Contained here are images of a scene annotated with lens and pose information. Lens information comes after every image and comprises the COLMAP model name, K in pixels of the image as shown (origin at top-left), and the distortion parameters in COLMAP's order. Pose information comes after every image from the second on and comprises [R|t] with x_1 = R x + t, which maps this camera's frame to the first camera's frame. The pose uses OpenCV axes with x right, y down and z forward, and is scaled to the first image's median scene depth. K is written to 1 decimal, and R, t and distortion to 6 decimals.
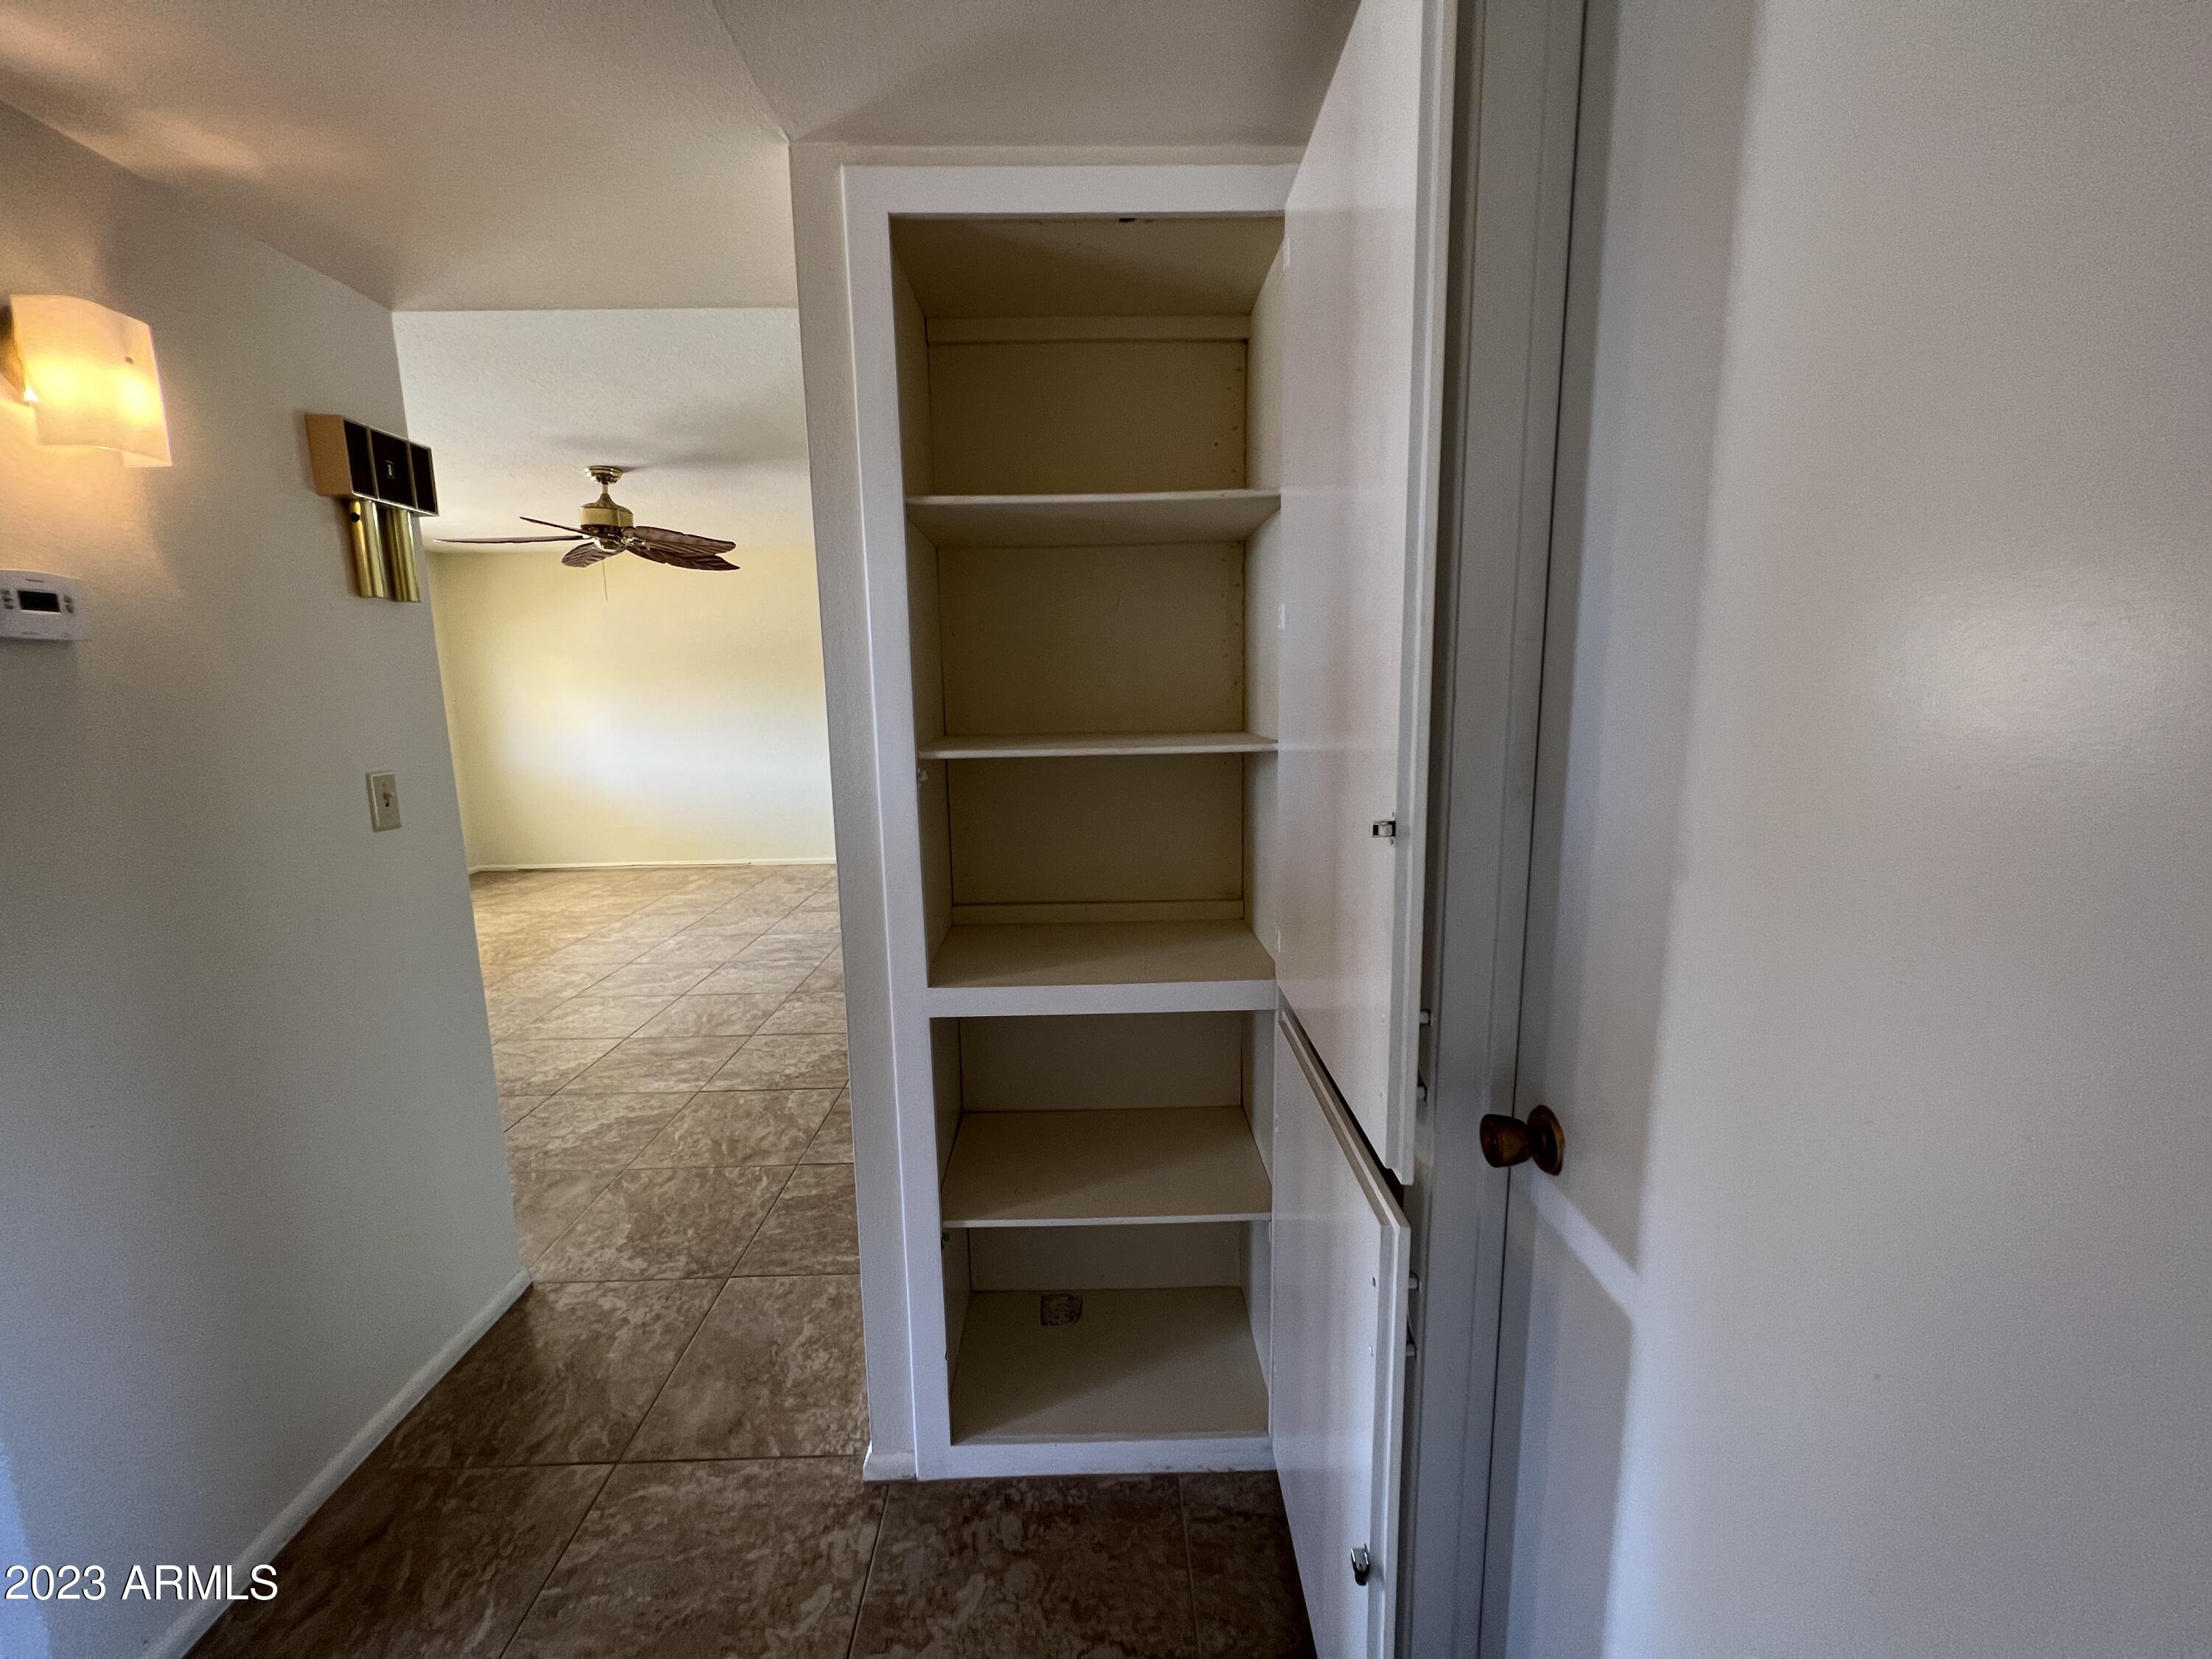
lens RADIAL K [[882.7, 0, 1098.5], [0, 882.7, 830.7], [0, 0, 1]] dist [-0.002649, 0.000920]
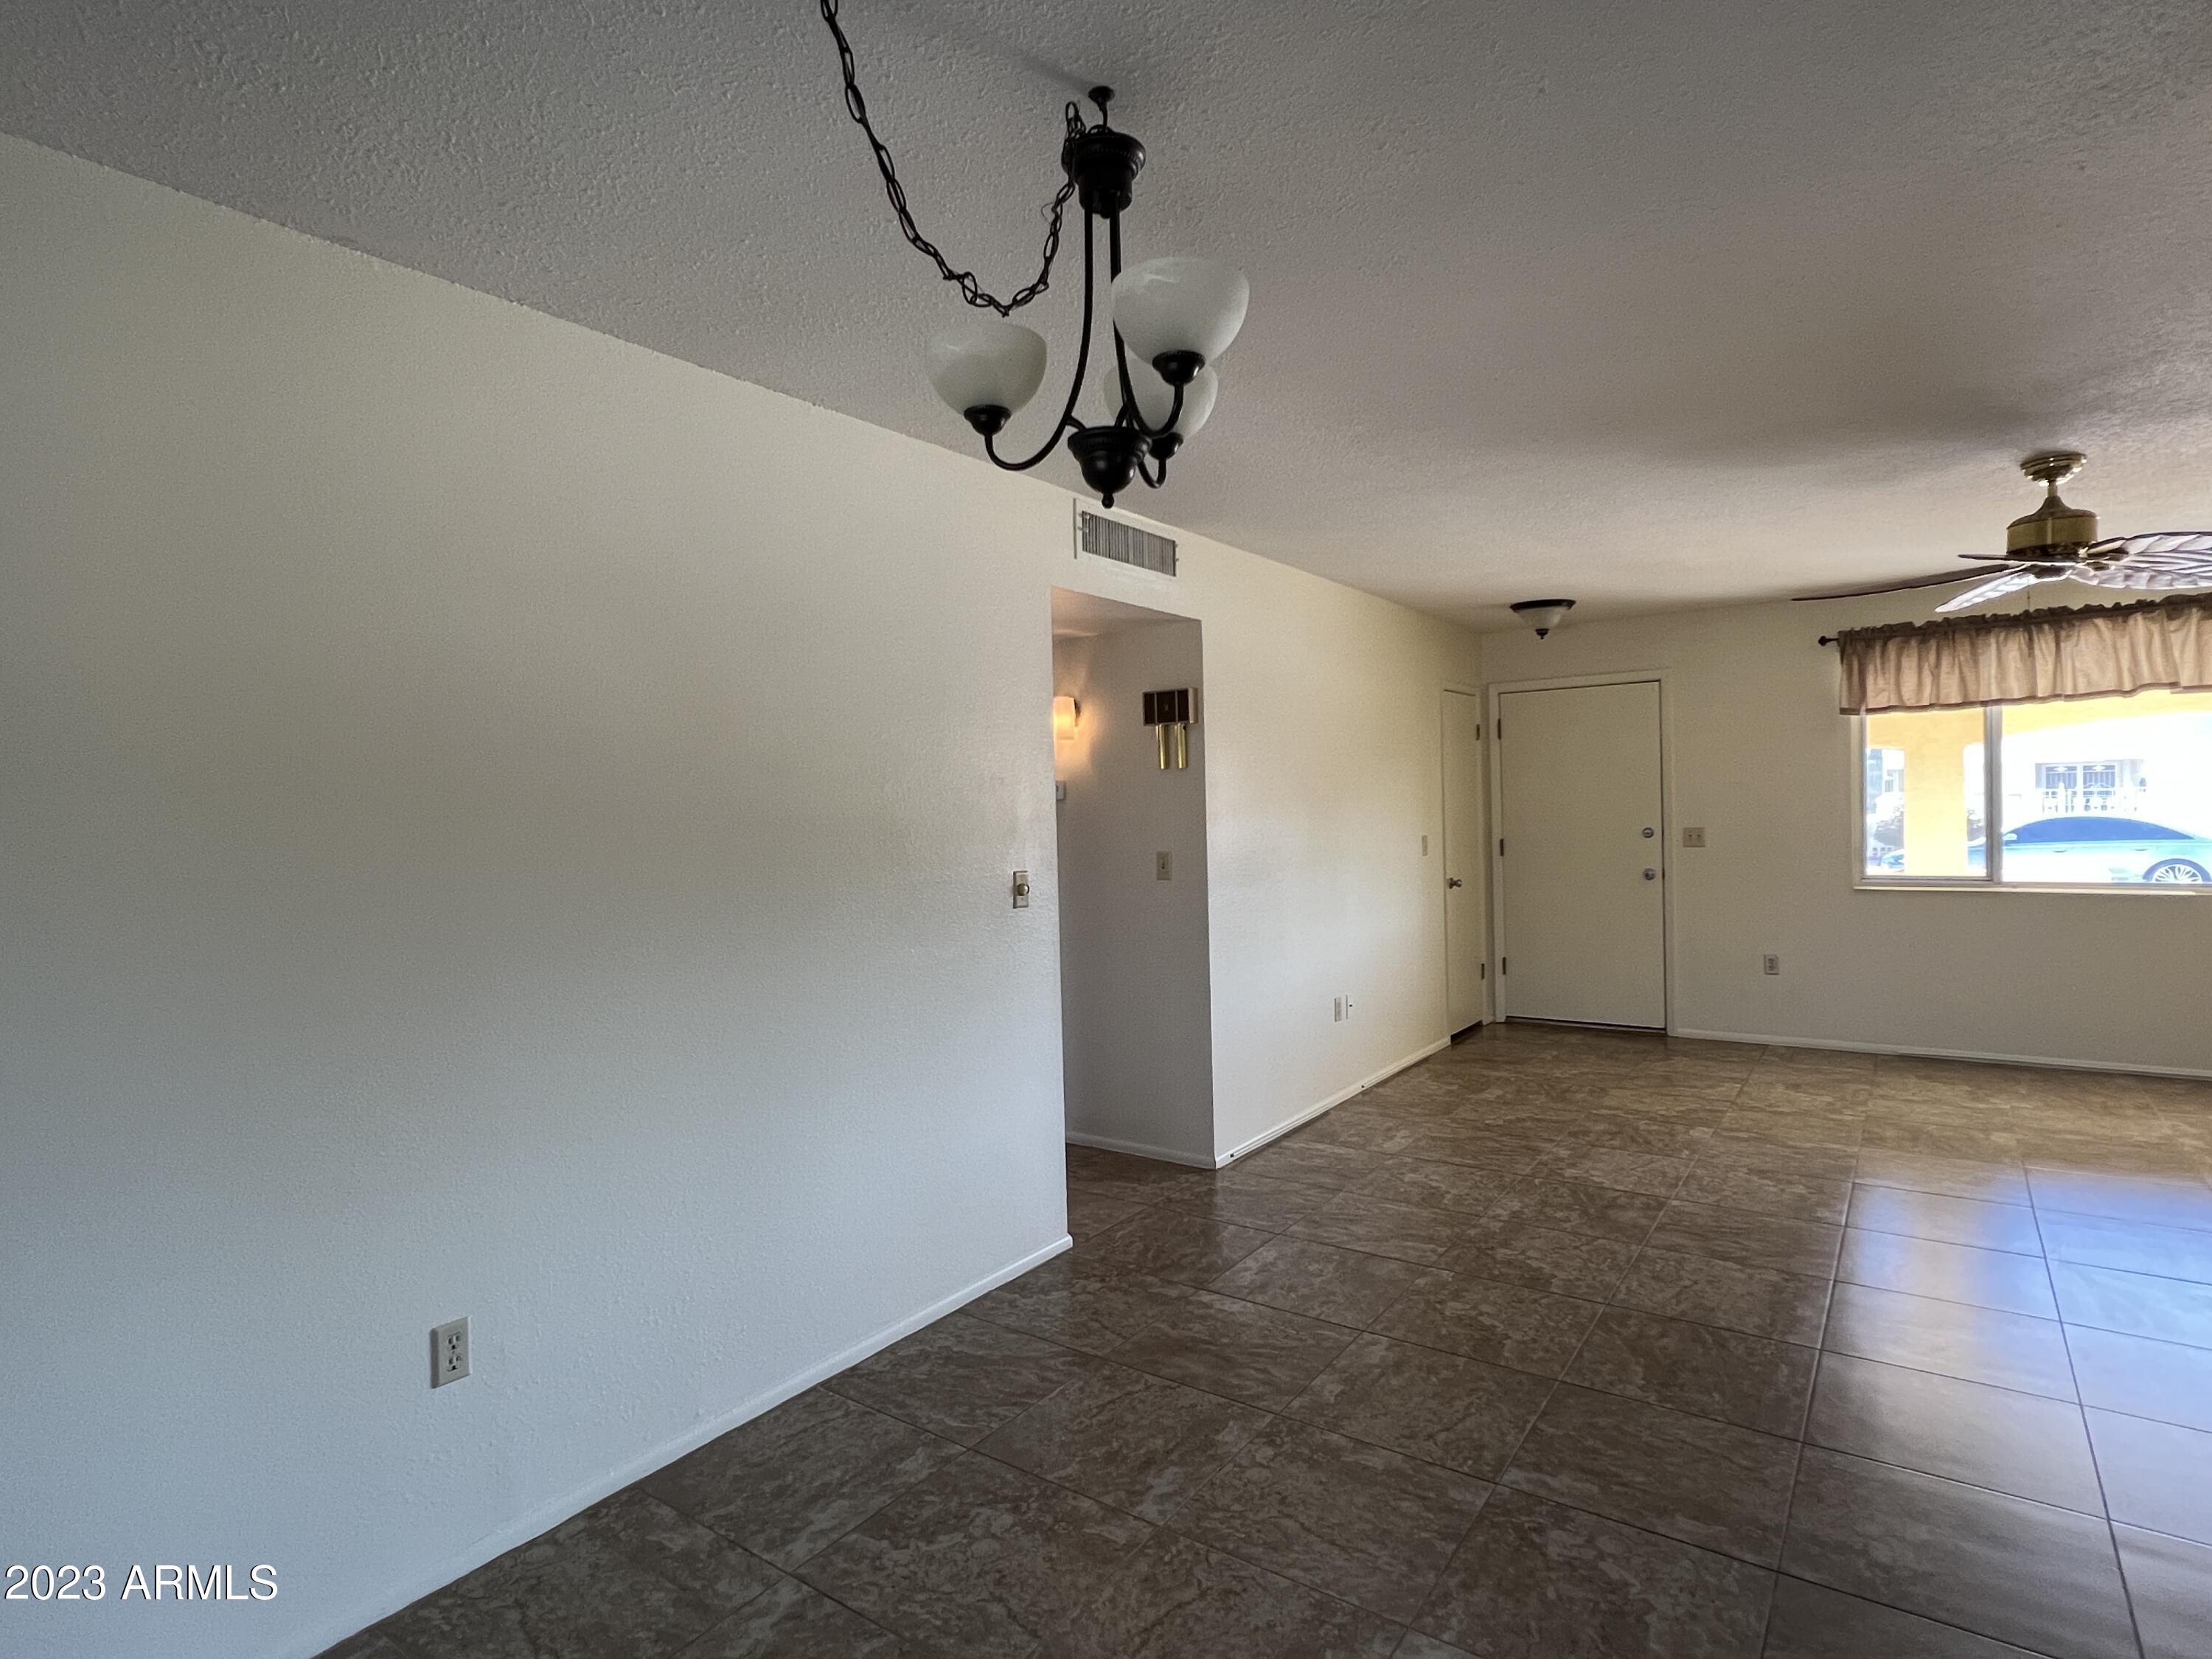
lens RADIAL K [[1166.9, 0, 1087.4], [0, 1166.9, 838.8], [0, 0, 1]] dist [-0.001198, -0.000312]
pose [[-0.599506, 0.056692, -0.798360, 0.713125], [-0.091433, 0.986107, 0.138683, -0.222214], [0.795130, 0.156138, -0.585994, 1.188806]]
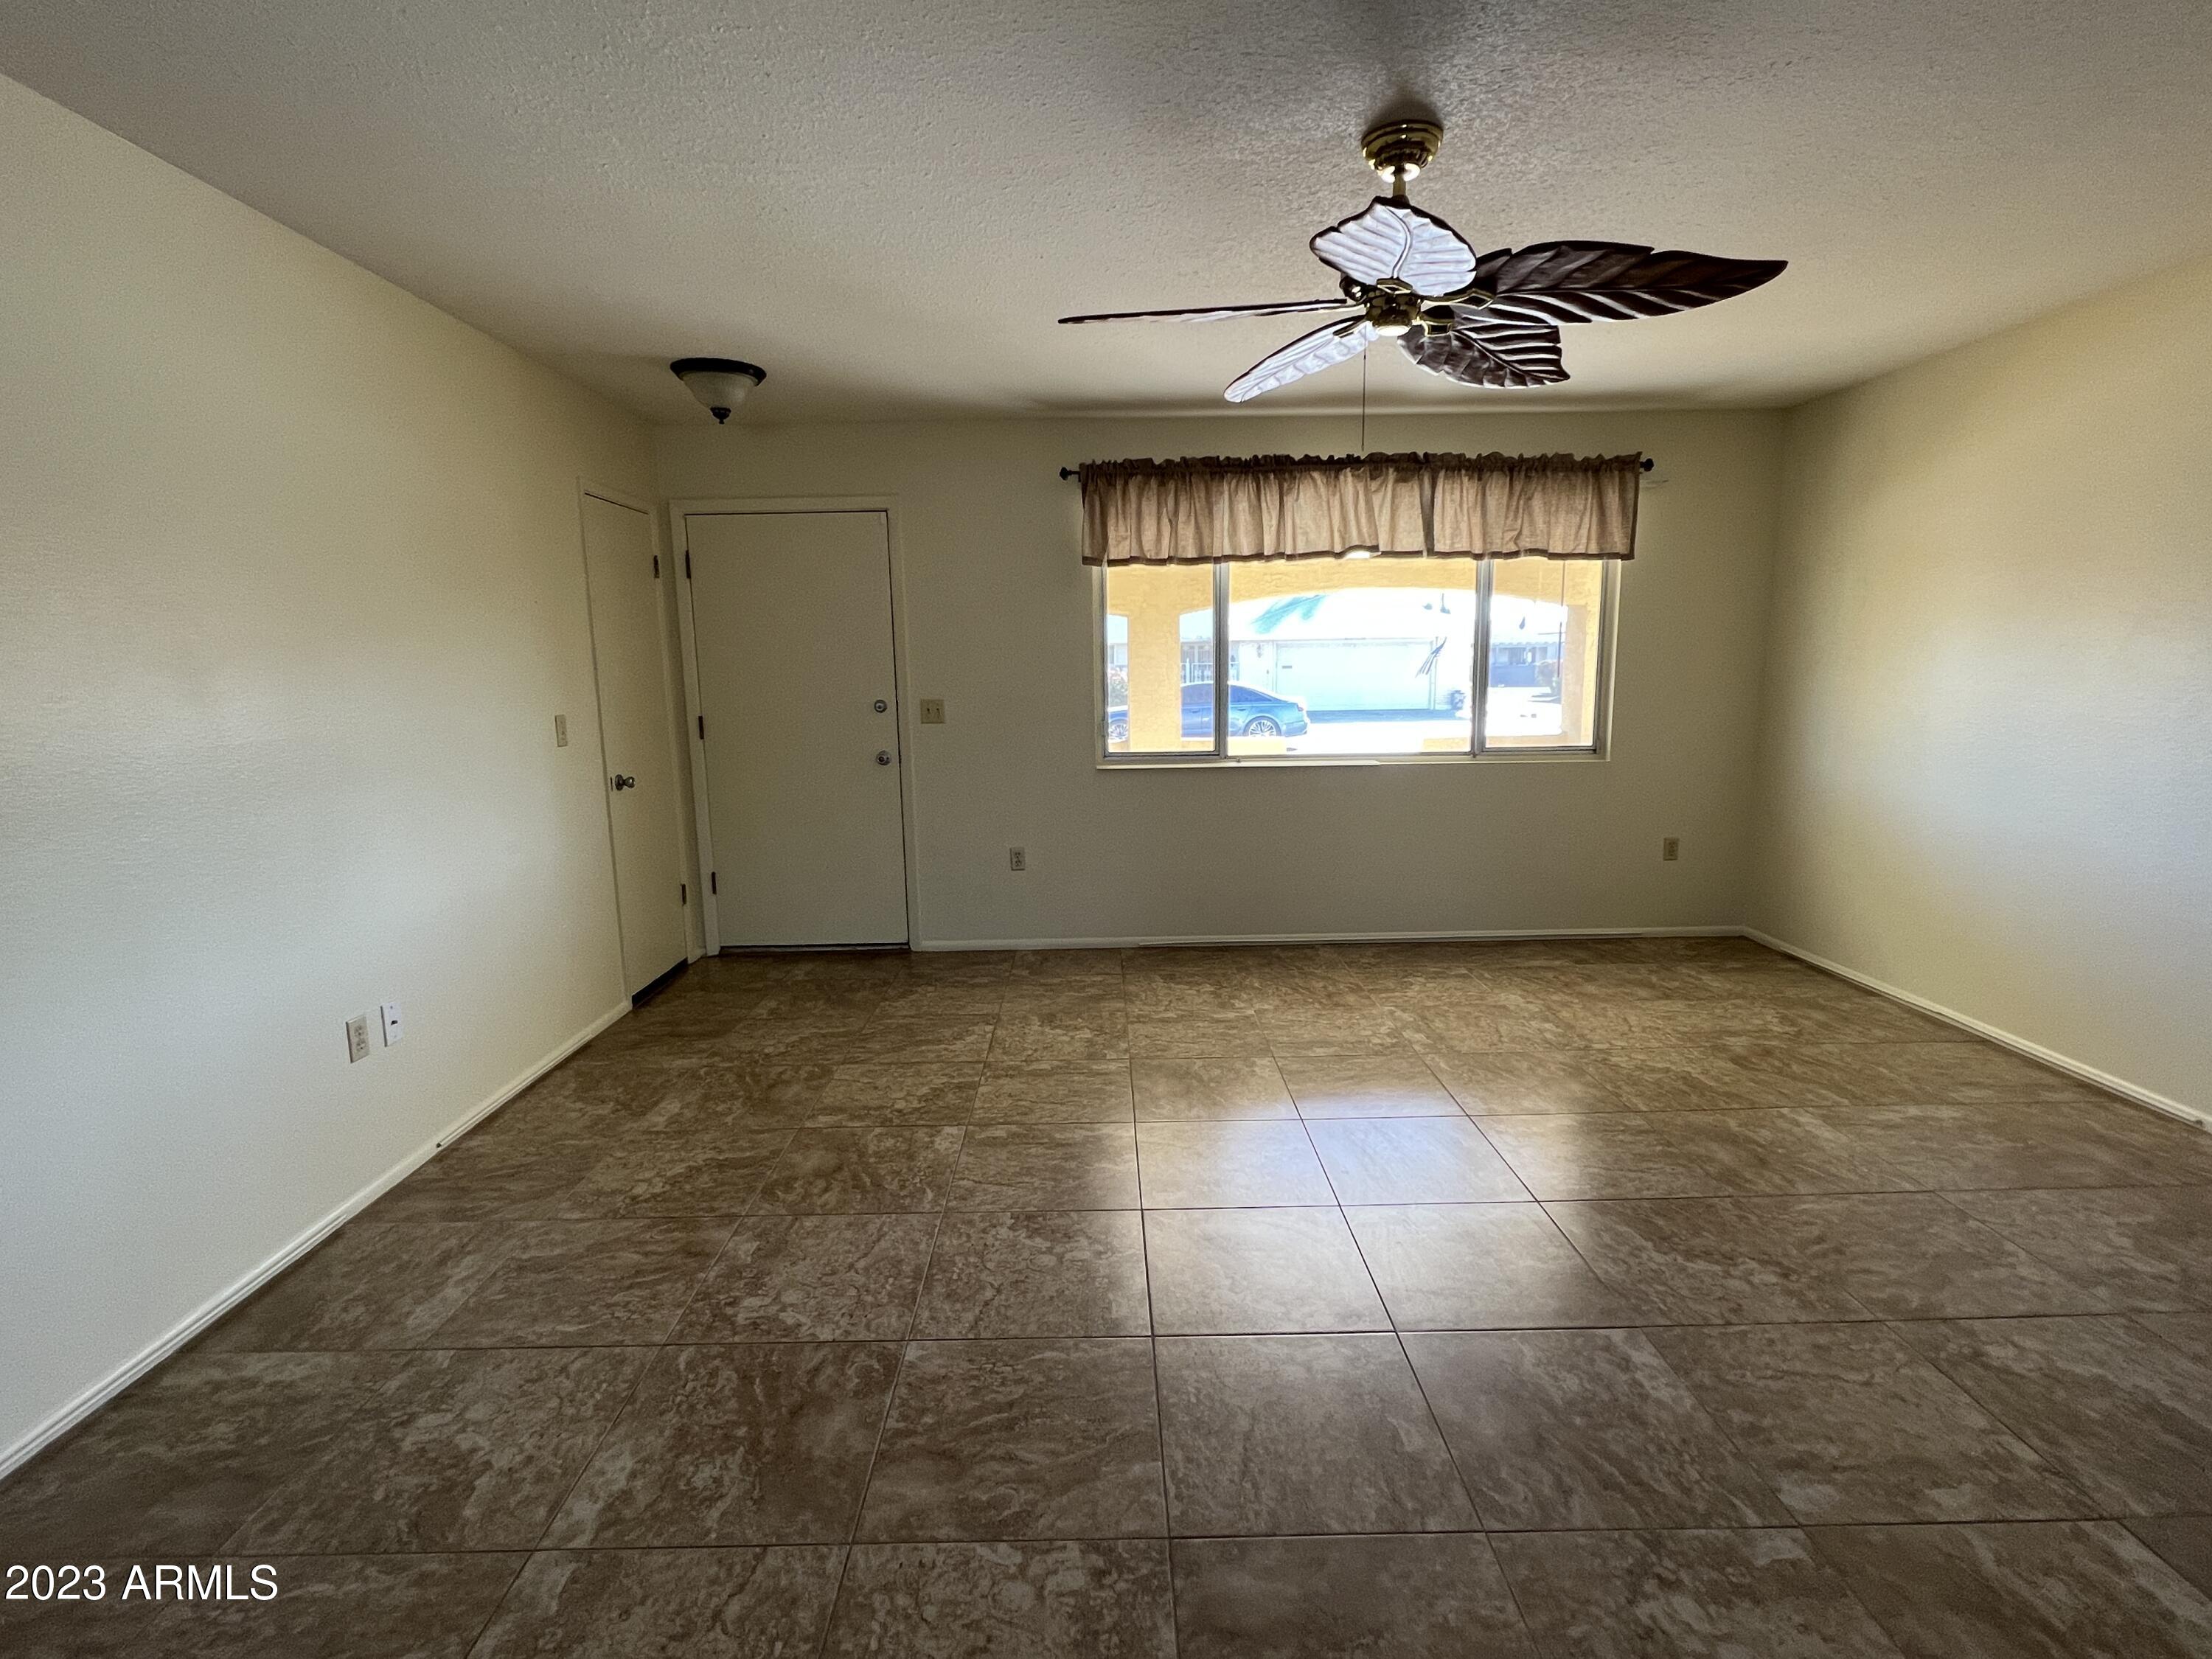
lens RADIAL K [[1059.4, 0, 1103.7], [0, 1059.4, 824.1], [0, 0, 1]] dist [-0.002282, 0.000985]
pose [[-0.011250, 0.171564, -0.985109, 0.013796], [-0.145080, 0.974466, 0.171367, -0.180198], [0.989356, 0.144848, 0.013927, 1.088321]]
